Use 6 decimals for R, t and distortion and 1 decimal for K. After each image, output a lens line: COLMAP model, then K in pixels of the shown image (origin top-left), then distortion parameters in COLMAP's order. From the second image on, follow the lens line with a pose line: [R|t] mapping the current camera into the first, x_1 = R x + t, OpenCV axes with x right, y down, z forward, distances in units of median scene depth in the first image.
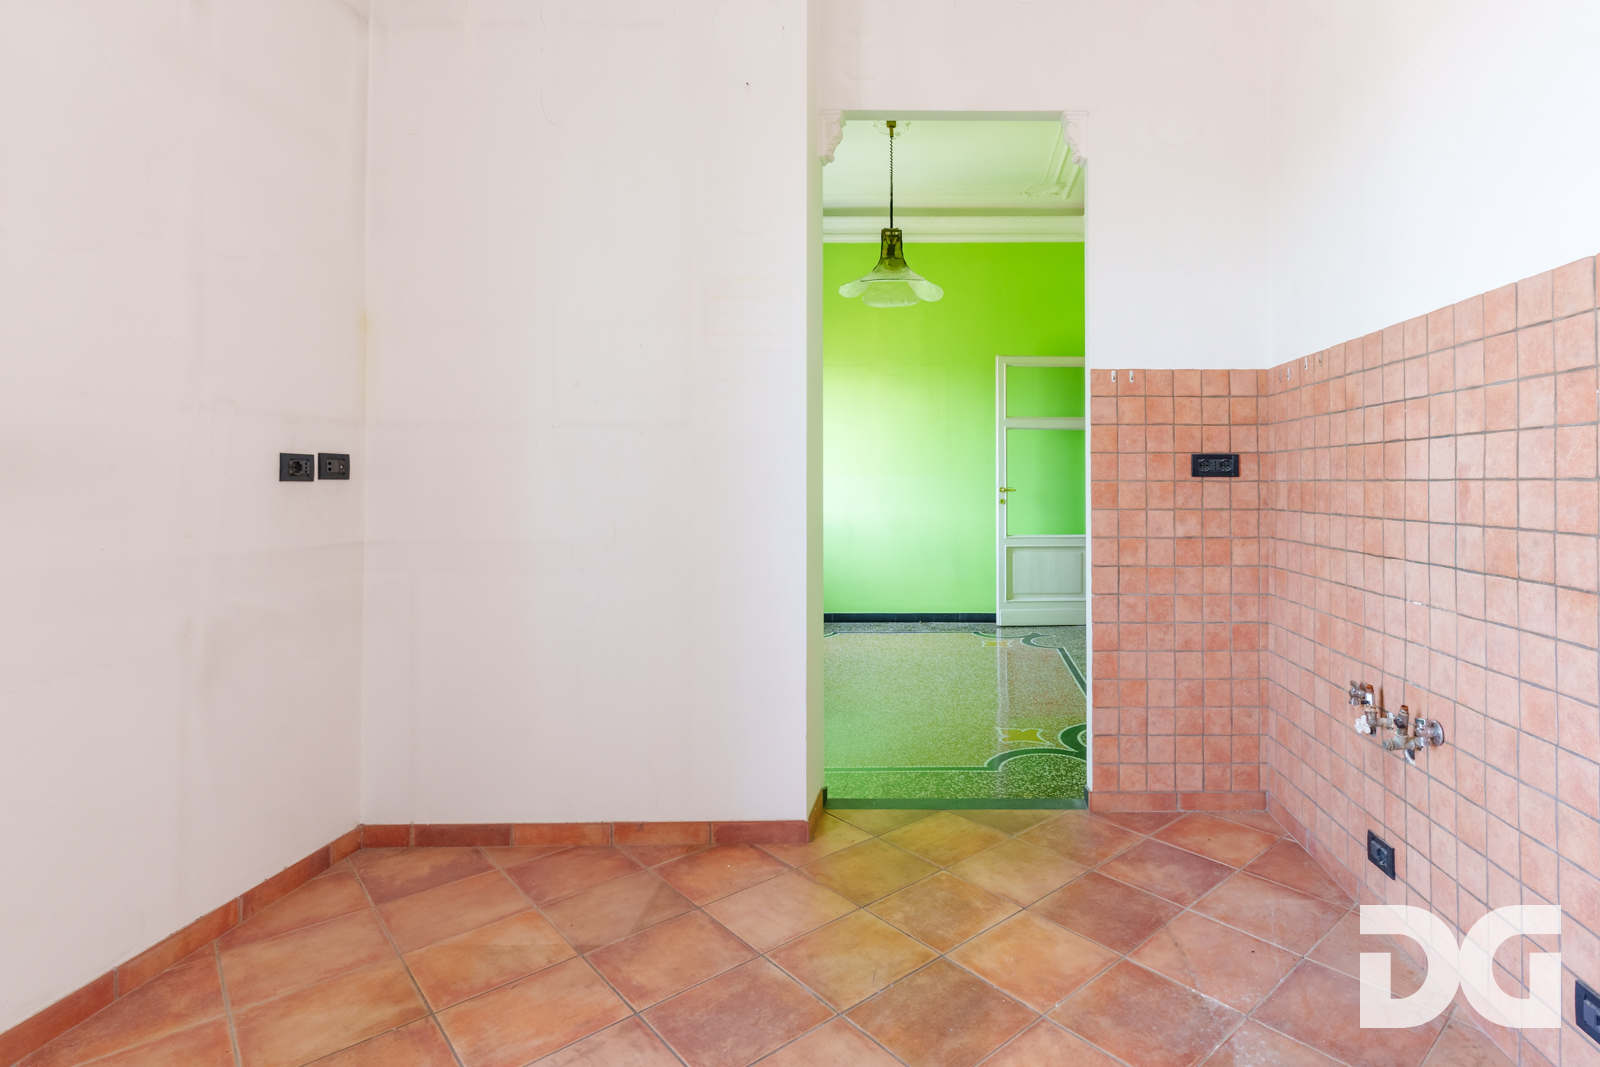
lens RADIAL K [[799.0, 0, 798.7], [0, 799.0, 465.0], [0, 0, 1]] dist [0.000234, 0.000205]
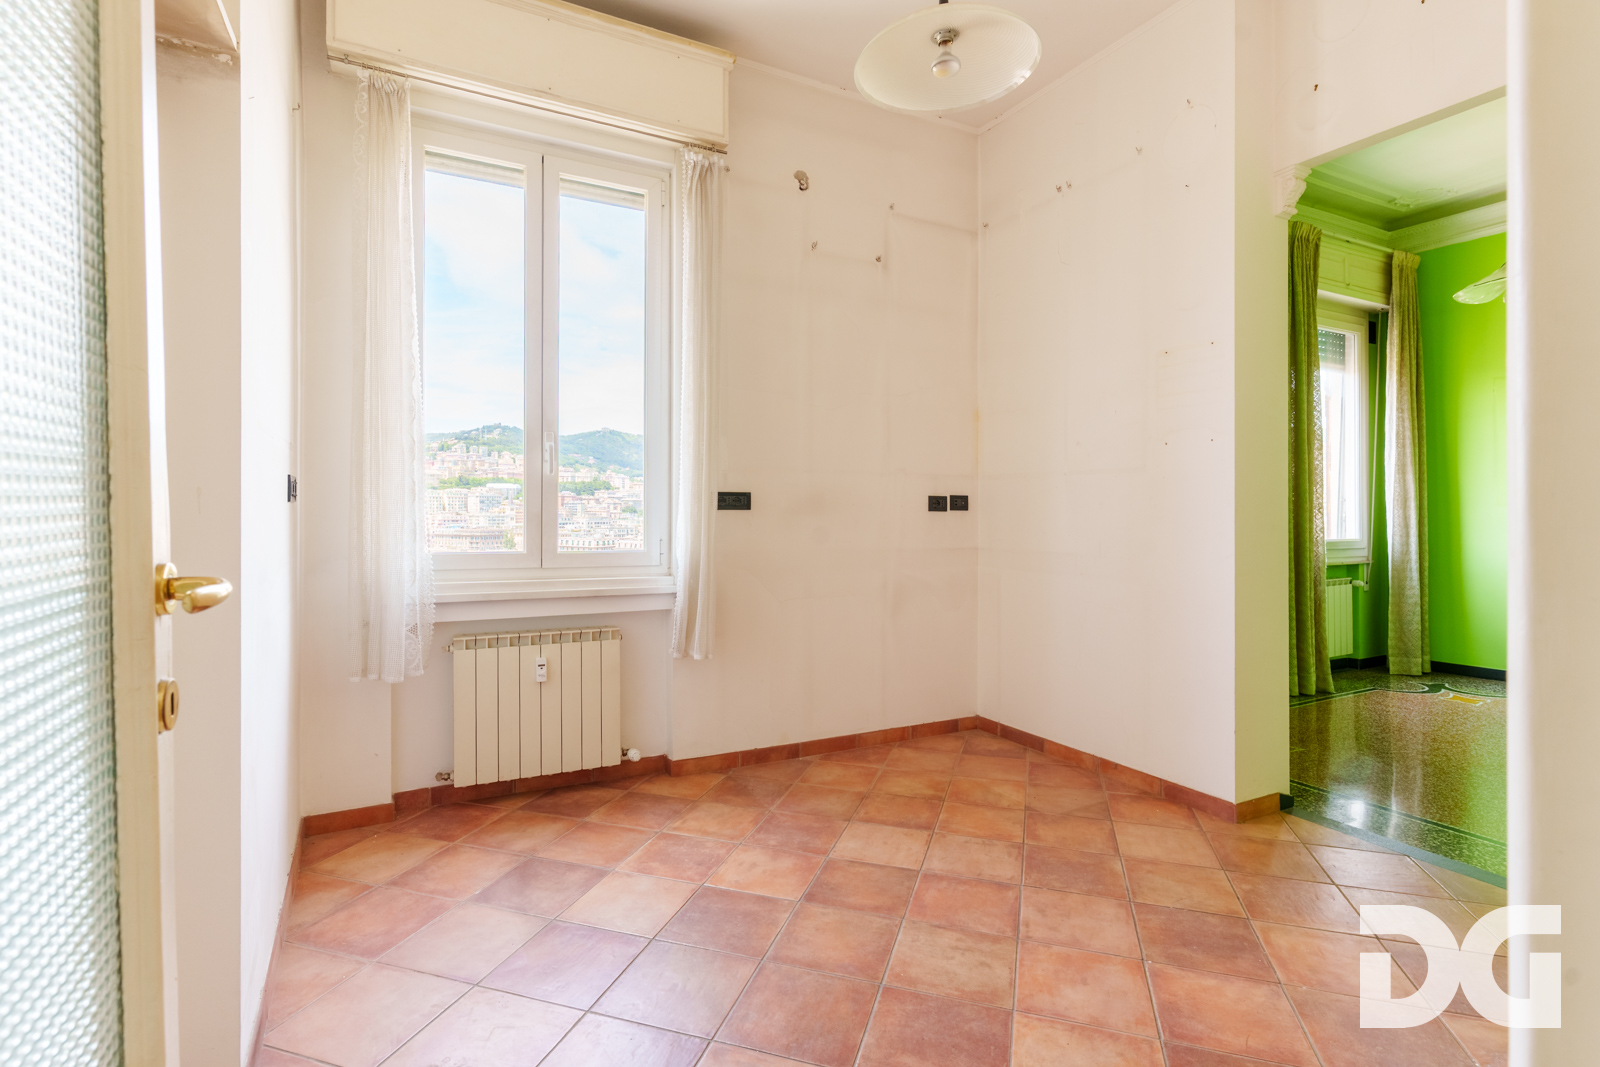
lens RADIAL K [[753.3, 0, 794.0], [0, 753.3, 516.8], [0, 0, 1]] dist [0.000475, 0.000652]
pose [[0.459738, 0.008478, -0.888014, 0.733147], [0.010951, 0.999824, 0.015215, 0.003353], [0.887987, -0.016720, 0.459565, -0.072745]]
